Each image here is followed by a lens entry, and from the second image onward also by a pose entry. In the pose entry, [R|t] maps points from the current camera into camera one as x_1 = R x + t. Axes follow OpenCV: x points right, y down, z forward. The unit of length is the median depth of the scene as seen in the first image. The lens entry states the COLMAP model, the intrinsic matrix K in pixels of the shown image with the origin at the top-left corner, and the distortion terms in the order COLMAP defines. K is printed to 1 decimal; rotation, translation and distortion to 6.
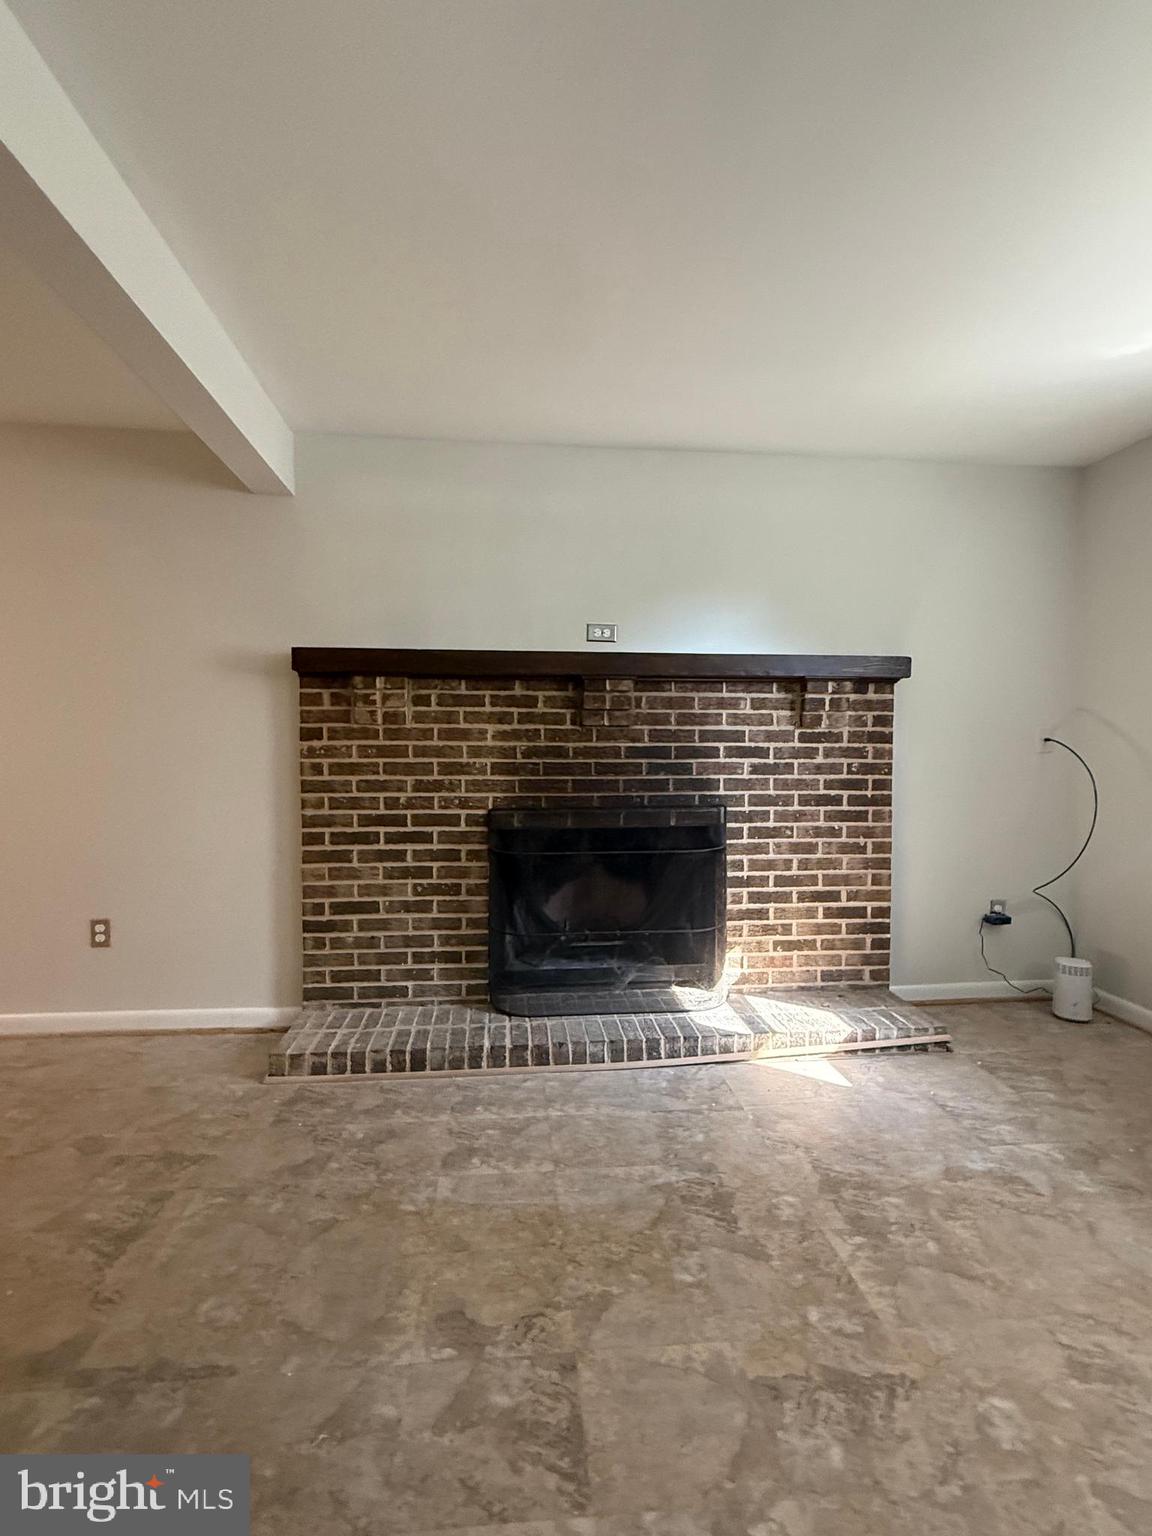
lens RADIAL K [[762.5, 0, 574.1], [0, 762.5, 761.7], [0, 0, 1]] dist [-0.000066, 0.000699]
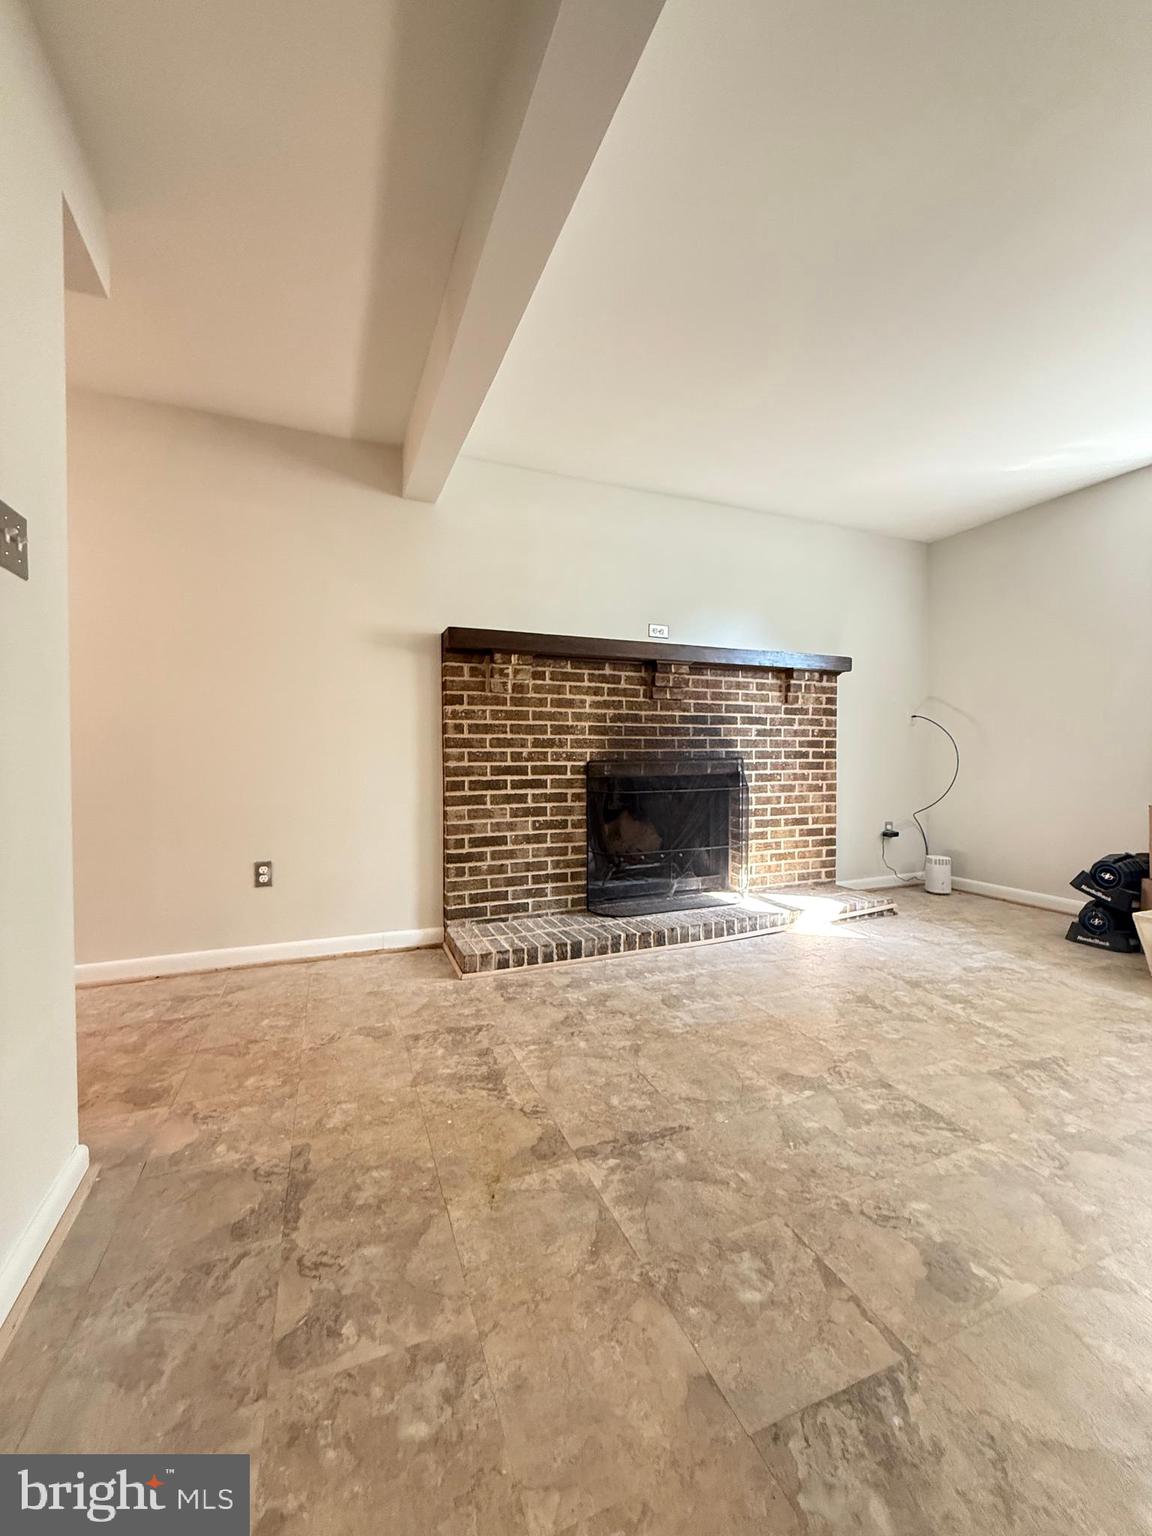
lens RADIAL K [[616.9, 0, 575.4], [0, 616.9, 760.7], [0, 0, 1]] dist [-0.001260, 0.000710]
pose [[0.958006, -0.008657, 0.286617, -0.436608], [0.012667, 0.999846, -0.012140, 0.074459], [-0.286468, 0.015261, 0.957968, 0.000460]]
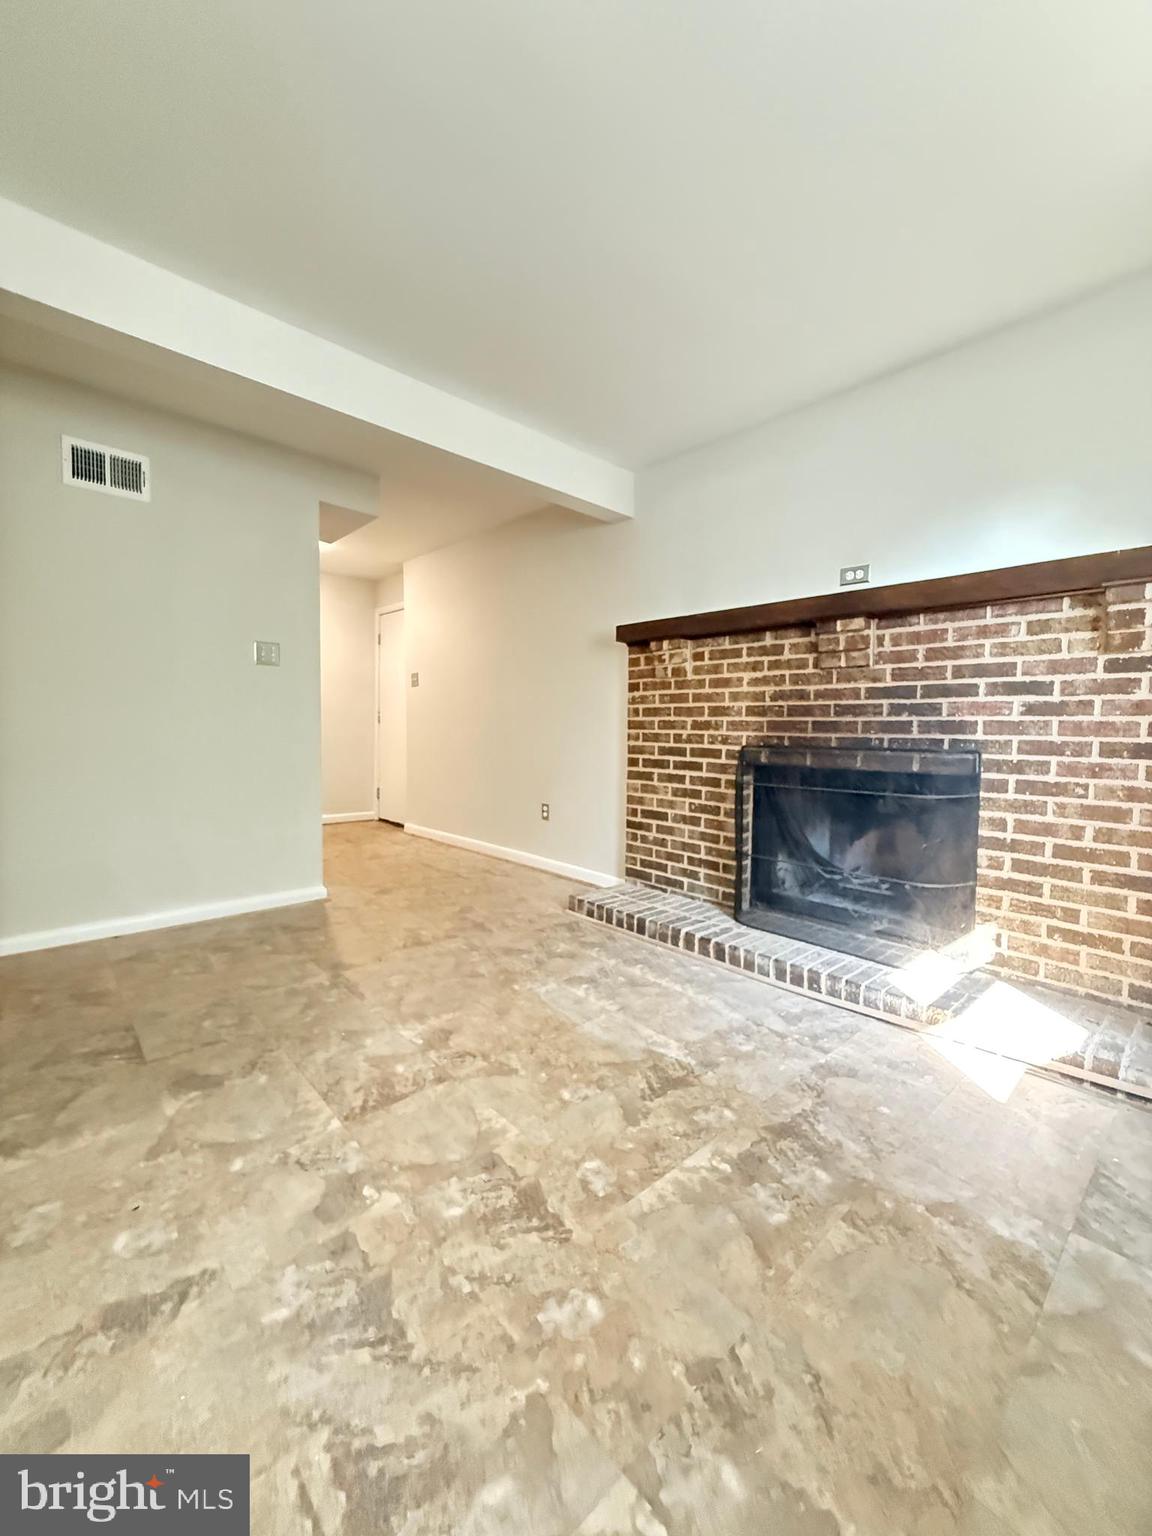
lens RADIAL K [[616.9, 0, 574.4], [0, 616.9, 763.9], [0, 0, 1]] dist [-0.001260, 0.000710]
pose [[0.600355, 0.054004, -0.797908, 0.493922], [-0.034111, 0.998539, 0.041918, 0.059671], [0.799006, 0.002051, 0.601319, 0.228442]]
